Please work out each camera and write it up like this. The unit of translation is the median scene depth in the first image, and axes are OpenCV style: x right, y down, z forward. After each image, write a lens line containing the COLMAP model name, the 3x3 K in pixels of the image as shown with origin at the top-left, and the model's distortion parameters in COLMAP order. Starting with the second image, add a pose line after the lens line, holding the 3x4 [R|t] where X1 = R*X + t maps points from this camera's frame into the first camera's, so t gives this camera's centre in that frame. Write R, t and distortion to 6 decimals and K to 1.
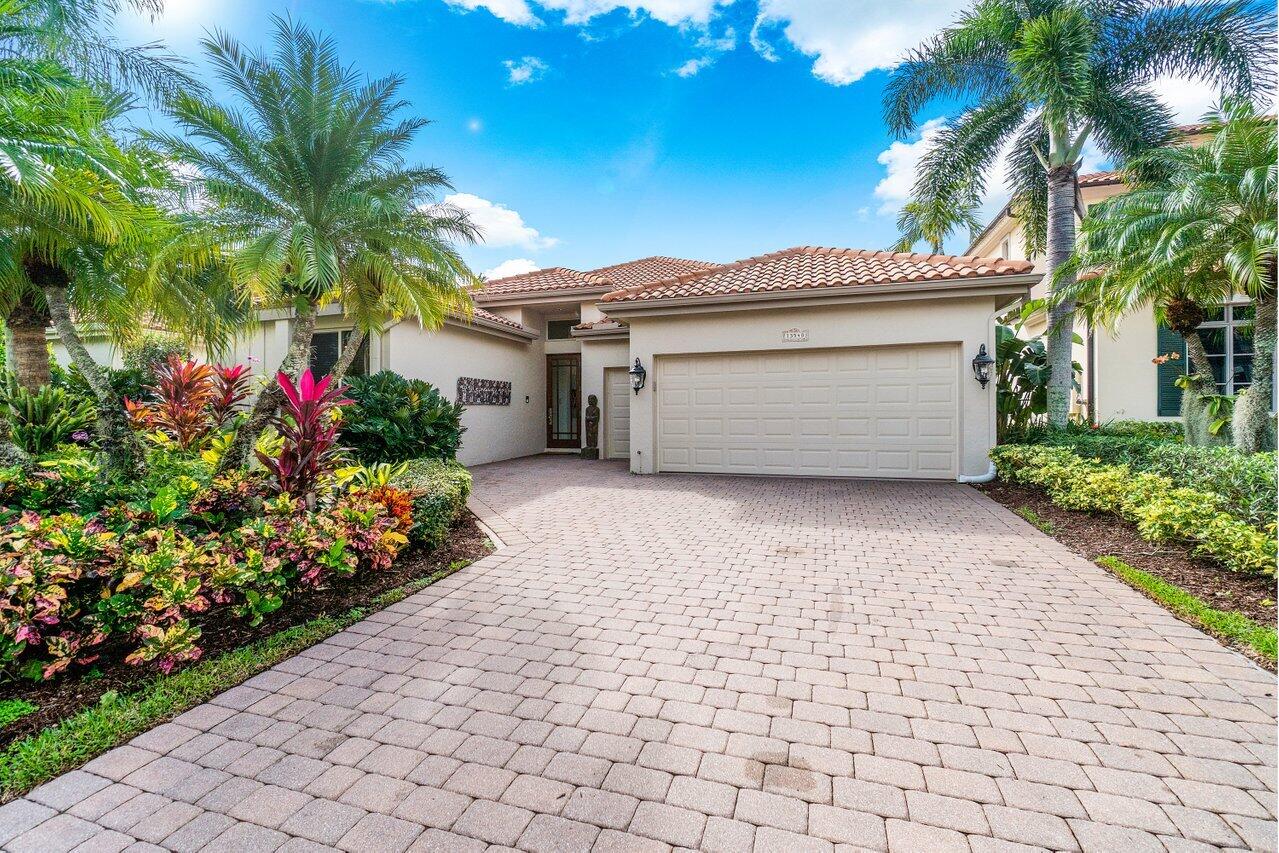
lens RADIAL K [[573.7, 0, 639.5], [0, 573.7, 426.5], [0, 0, 1]] dist [-0.000962, -0.000135]
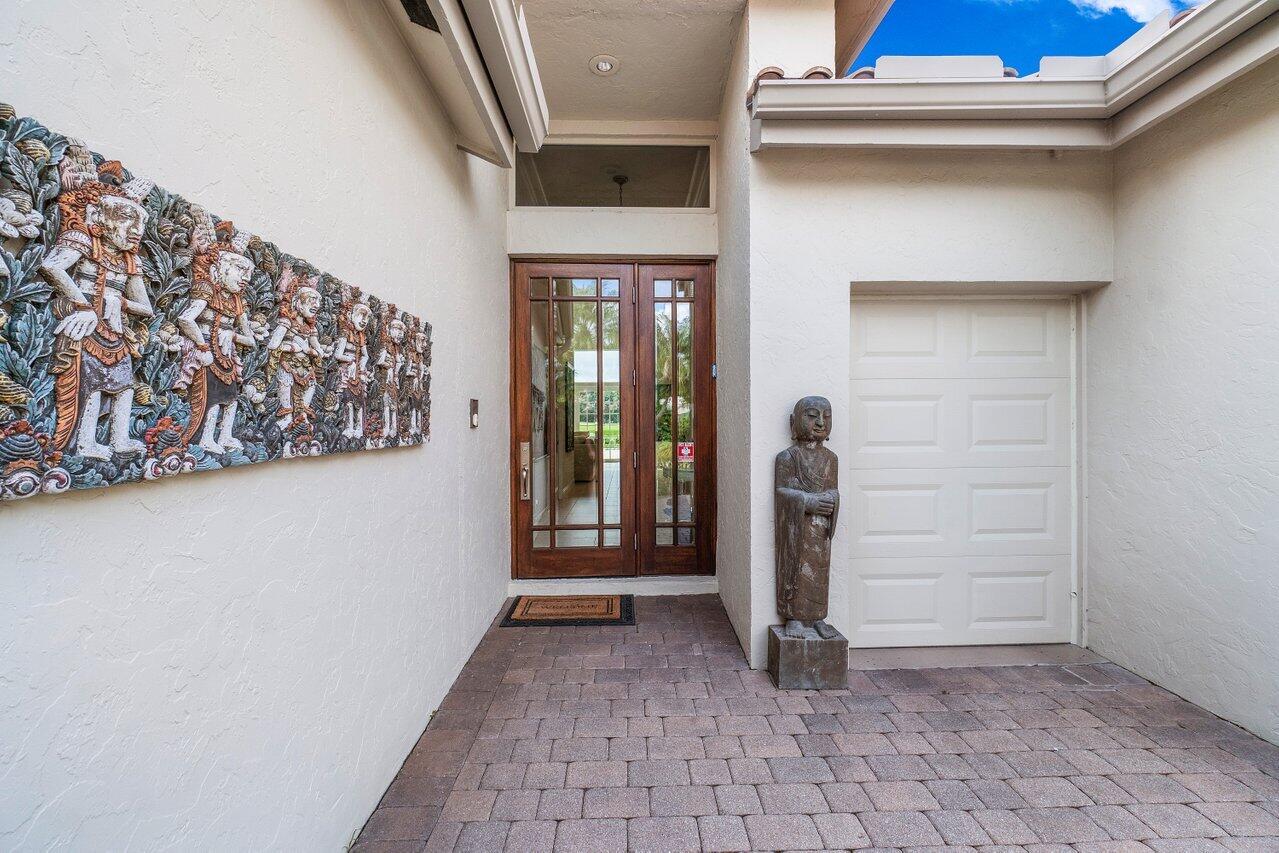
lens RADIAL K [[573.7, 0, 639.5], [0, 573.7, 426.5], [0, 0, 1]] dist [-0.000962, -0.000135]
pose [[0.945548, -0.000540, 0.325483, -0.223462], [0.005705, 0.999873, -0.014912, -0.040704], [-0.325433, 0.015957, 0.945430, 0.809037]]
